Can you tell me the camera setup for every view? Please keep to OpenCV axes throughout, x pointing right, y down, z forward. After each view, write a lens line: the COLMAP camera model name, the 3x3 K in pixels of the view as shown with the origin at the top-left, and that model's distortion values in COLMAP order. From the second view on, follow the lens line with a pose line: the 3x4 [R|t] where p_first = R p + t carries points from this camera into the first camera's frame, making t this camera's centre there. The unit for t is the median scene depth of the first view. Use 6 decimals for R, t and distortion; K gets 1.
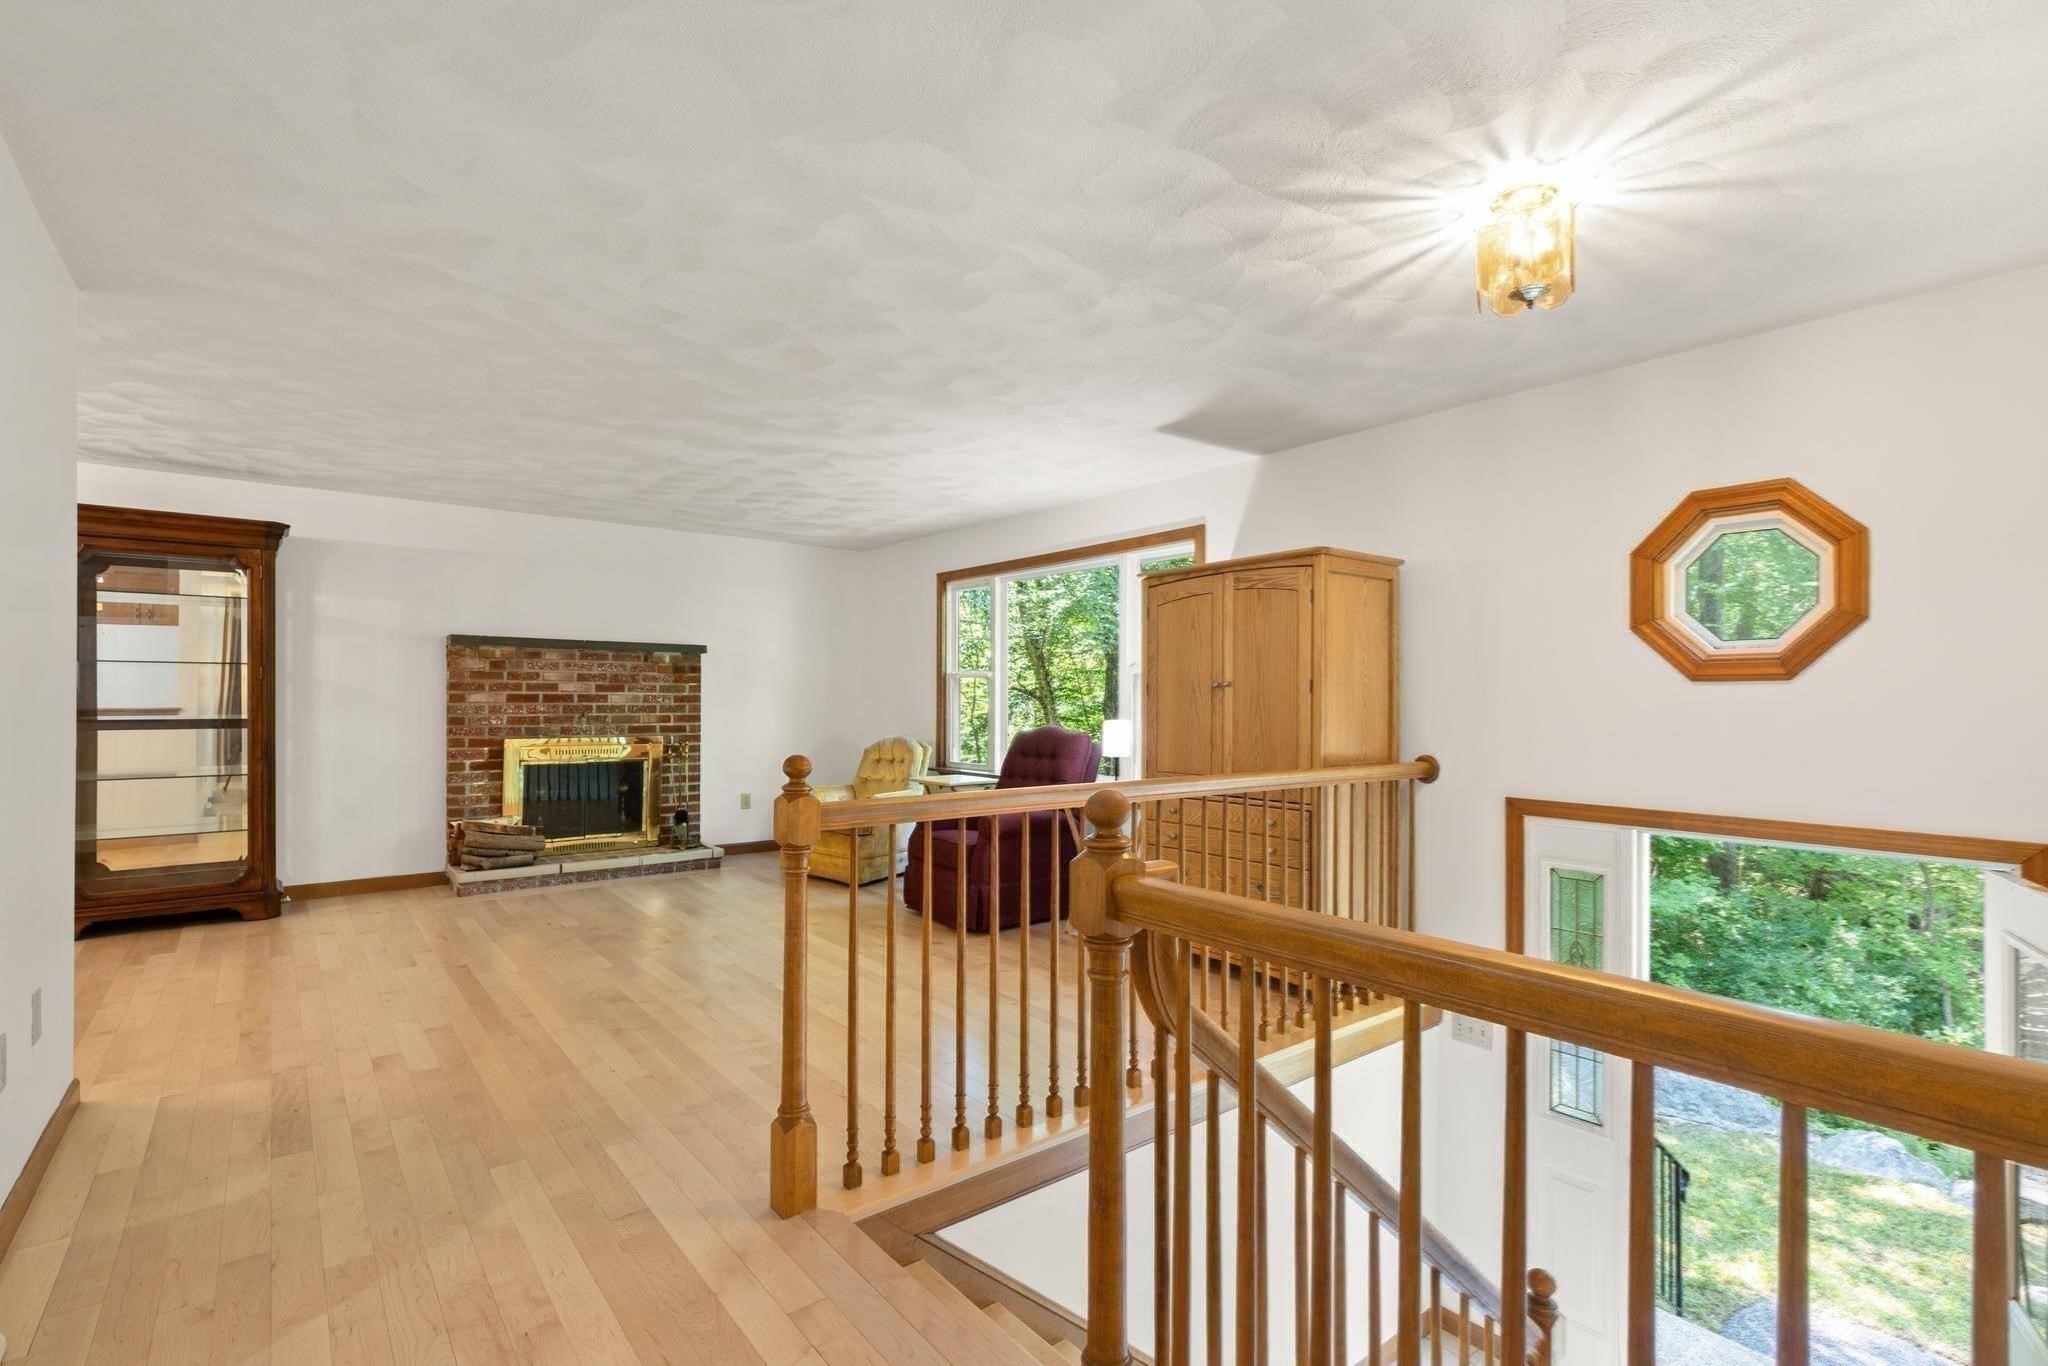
lens RADIAL K [[940.8, 0, 1036.4], [0, 940.8, 692.6], [0, 0, 1]] dist [0.003115, 0.000088]
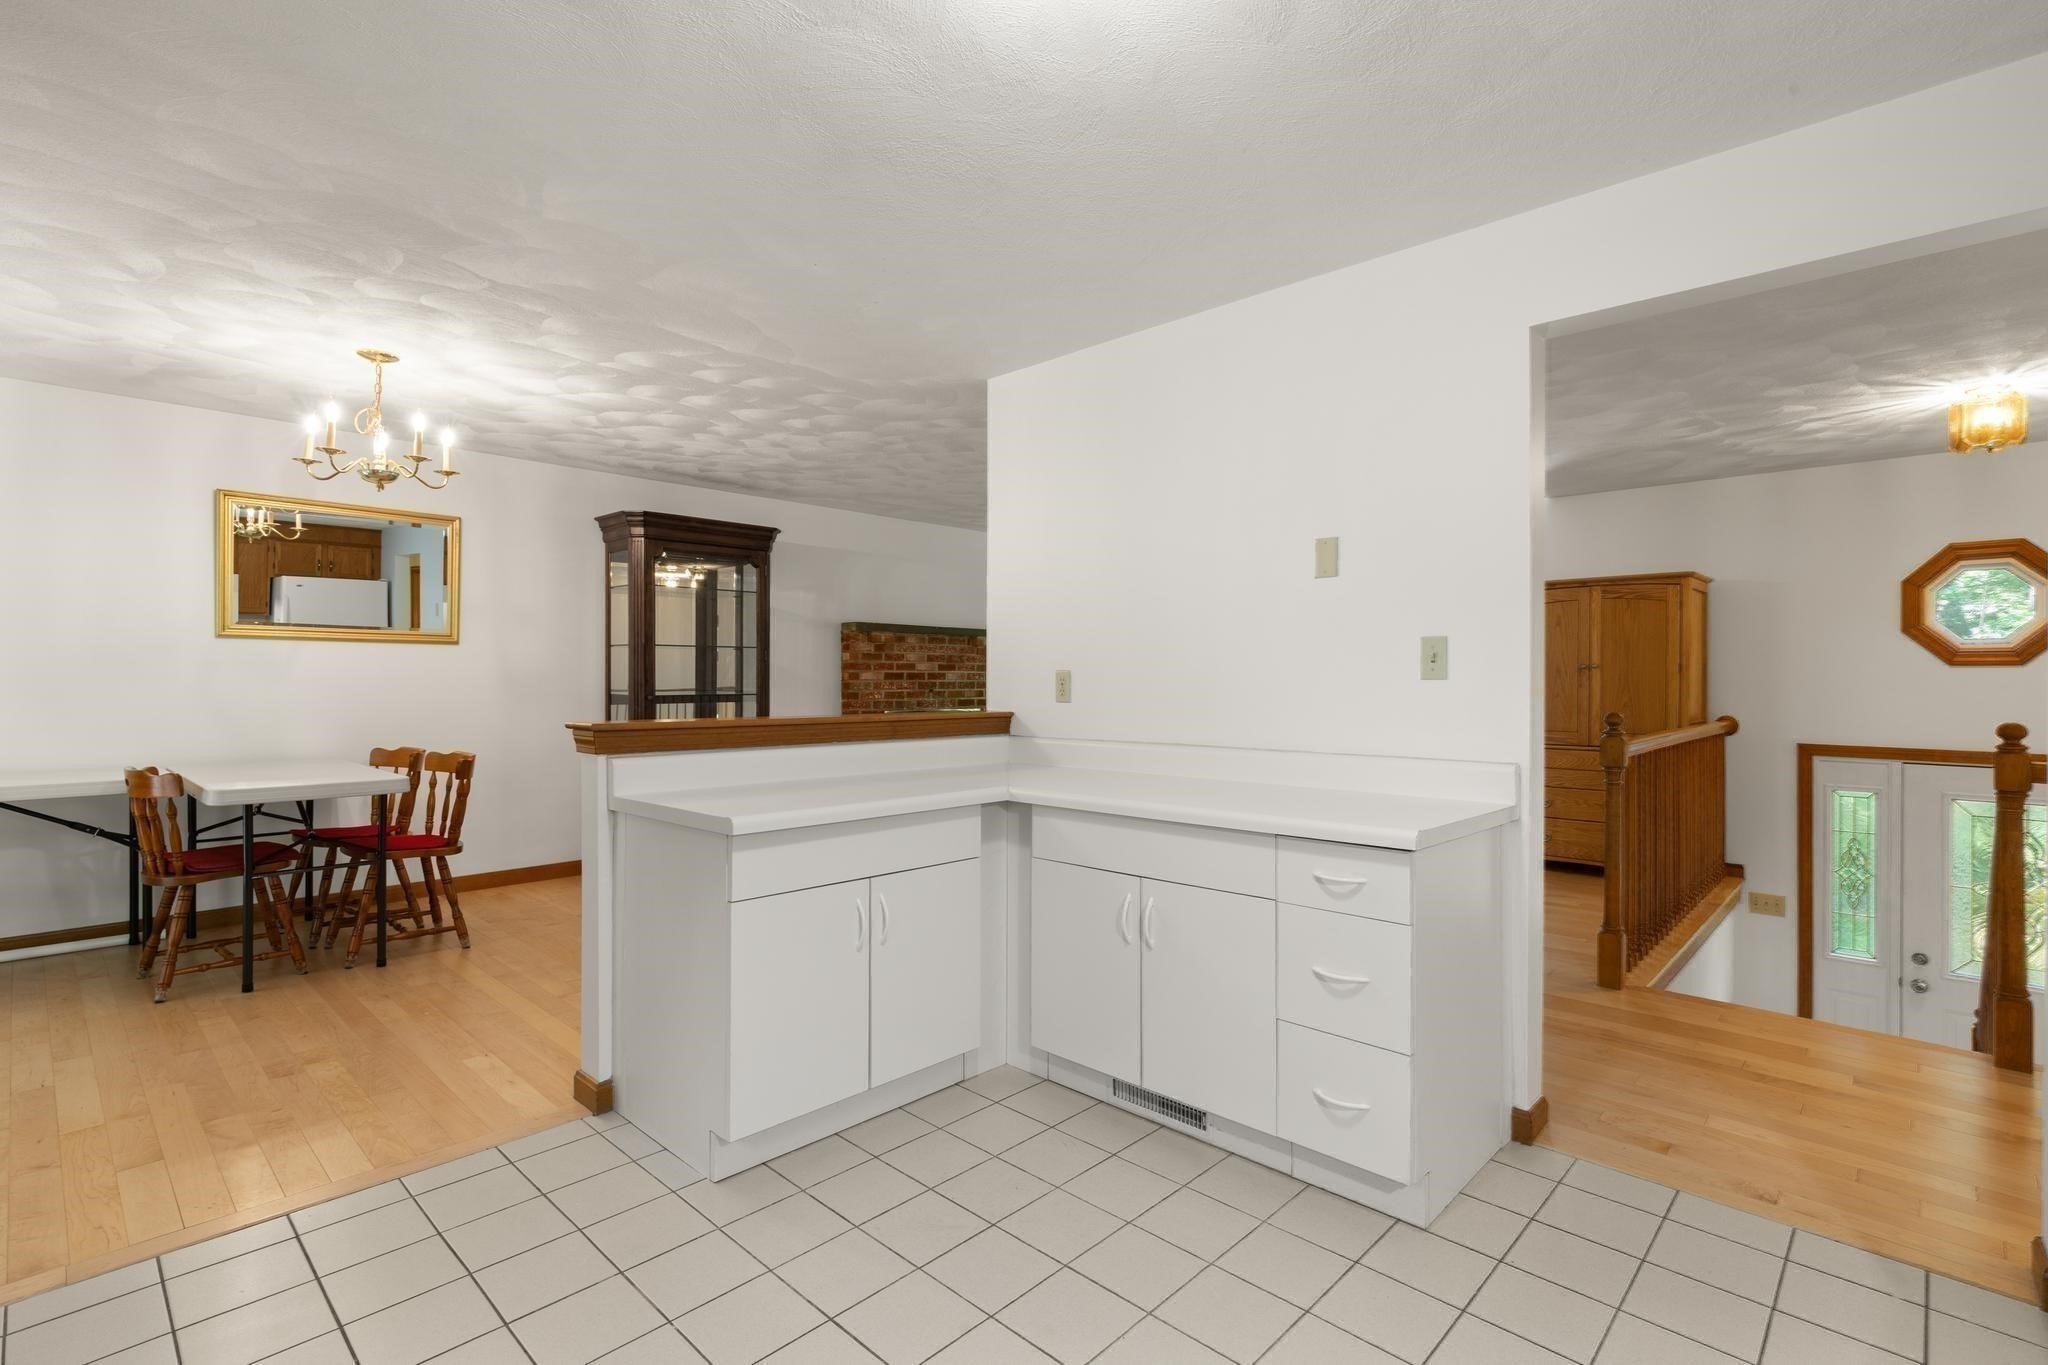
lens RADIAL K [[941.2, 0, 1021.7], [0, 941.2, 675.8], [0, 0, 1]] dist [0.001045, -0.000258]
pose [[0.991472, -0.001233, 0.130311, -0.554275], [0.000099, 0.999962, 0.008708, -0.004768], [-0.130317, -0.008621, 0.991435, -0.184099]]
